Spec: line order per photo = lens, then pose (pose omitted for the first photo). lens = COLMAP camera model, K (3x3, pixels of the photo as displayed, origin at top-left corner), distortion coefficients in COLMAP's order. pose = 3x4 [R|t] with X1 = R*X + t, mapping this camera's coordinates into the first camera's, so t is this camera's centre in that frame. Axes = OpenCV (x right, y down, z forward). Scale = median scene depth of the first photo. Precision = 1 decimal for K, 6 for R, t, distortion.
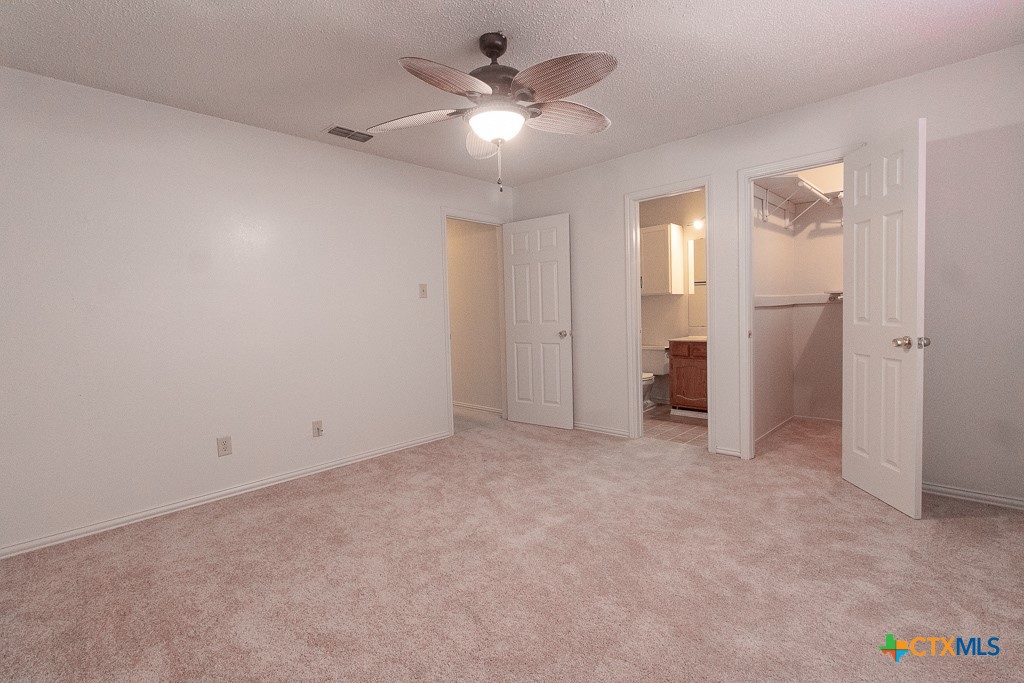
lens RADIAL K [[475.0, 0, 512.3], [0, 475.0, 343.7], [0, 0, 1]] dist [-0.000567, 0.002250]
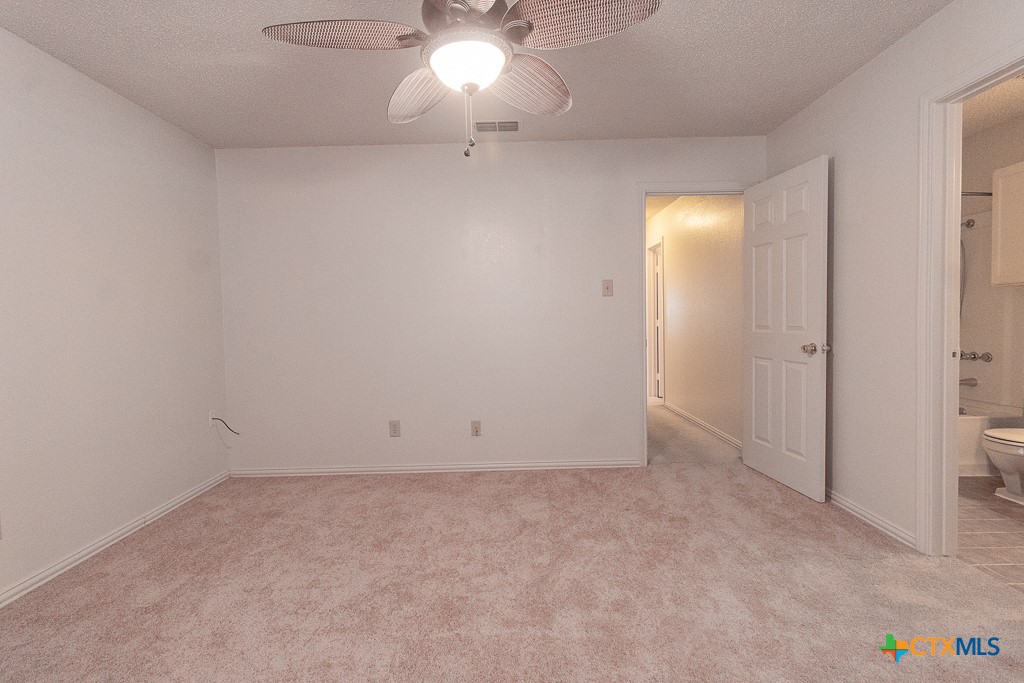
lens RADIAL K [[475.0, 0, 510.8], [0, 475.0, 341.3], [0, 0, 1]] dist [-0.000567, 0.002250]
pose [[0.693695, 0.050360, -0.718506, 0.366704], [-0.048086, 0.998565, 0.023564, -0.033881], [0.718661, 0.018204, 0.695122, 0.350821]]
